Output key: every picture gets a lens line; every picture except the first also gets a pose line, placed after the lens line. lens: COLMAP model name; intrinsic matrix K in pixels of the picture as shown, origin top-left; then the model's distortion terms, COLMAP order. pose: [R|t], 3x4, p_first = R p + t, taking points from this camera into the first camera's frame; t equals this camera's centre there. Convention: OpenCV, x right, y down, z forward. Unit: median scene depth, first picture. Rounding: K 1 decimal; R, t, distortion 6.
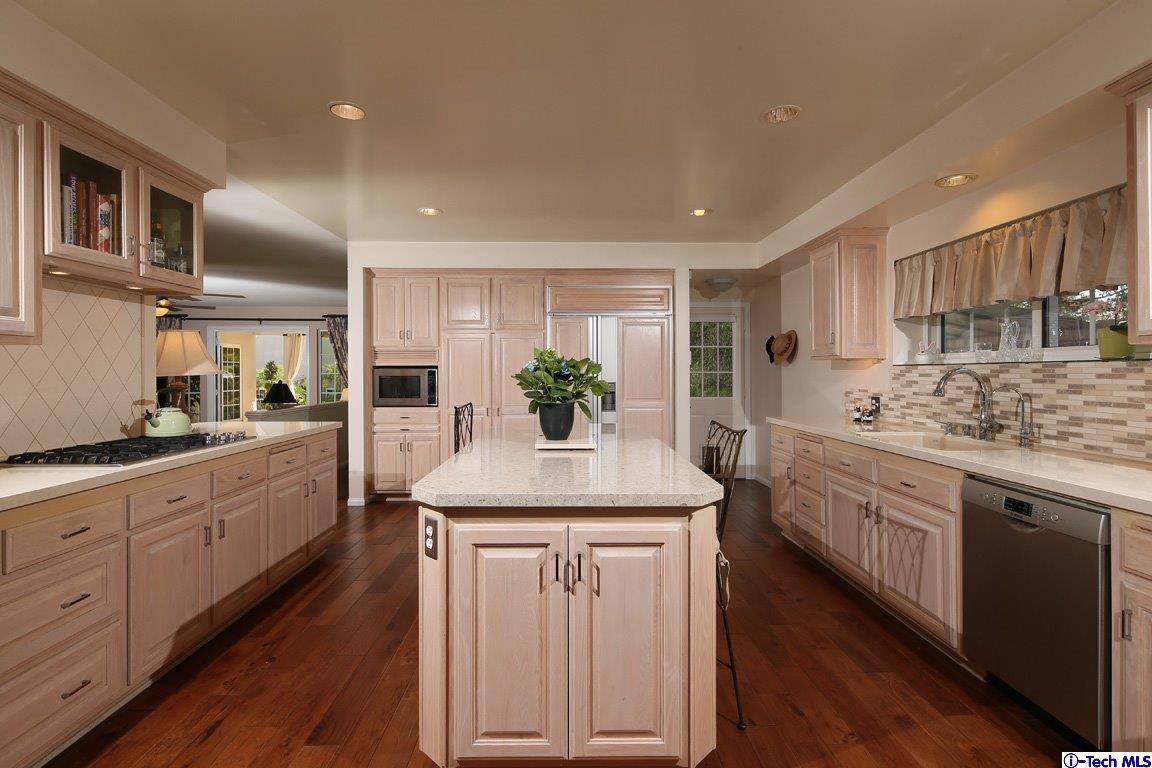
lens RADIAL K [[553.5, 0, 575.7], [0, 553.5, 375.1], [0, 0, 1]] dist [0.003421, -0.000221]
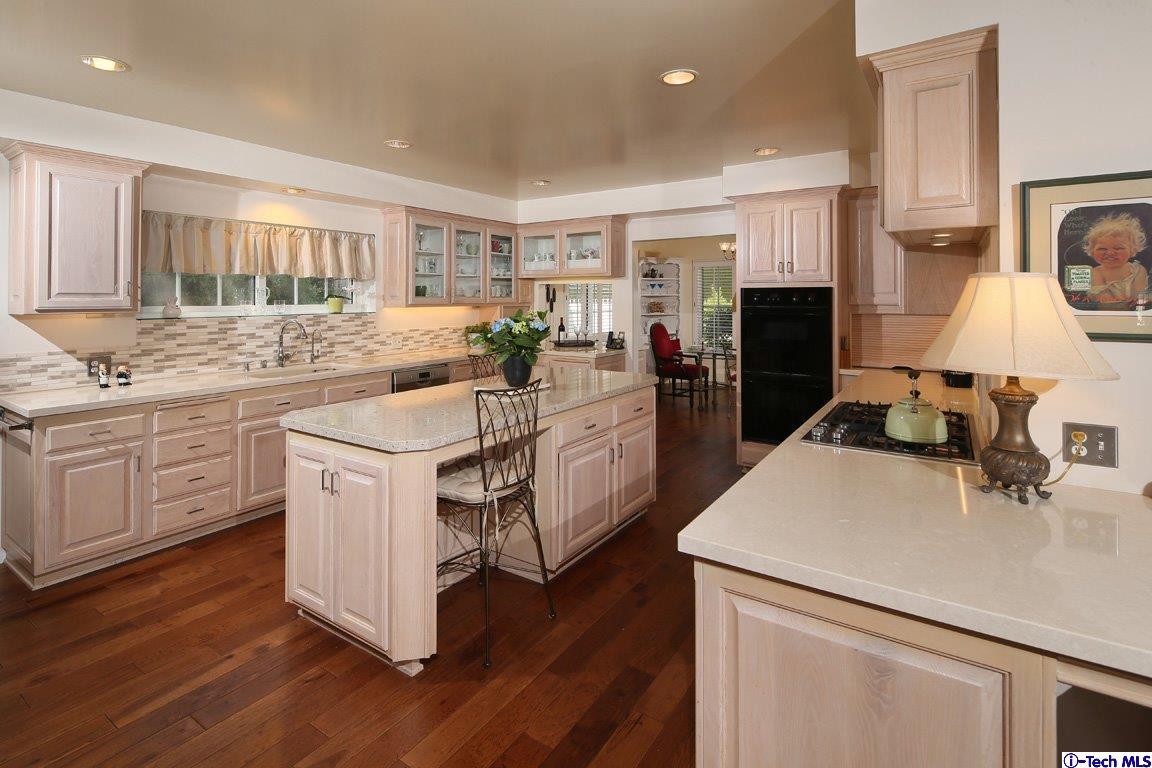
lens RADIAL K [[553.5, 0, 575.5], [0, 553.5, 383.7], [0, 0, 1]] dist [0.003421, -0.000221]
pose [[-0.820850, -0.067953, 0.567087, -0.707667], [0.020498, 0.988752, 0.148151, -0.040829], [-0.570776, 0.133235, -0.810224, 1.631031]]
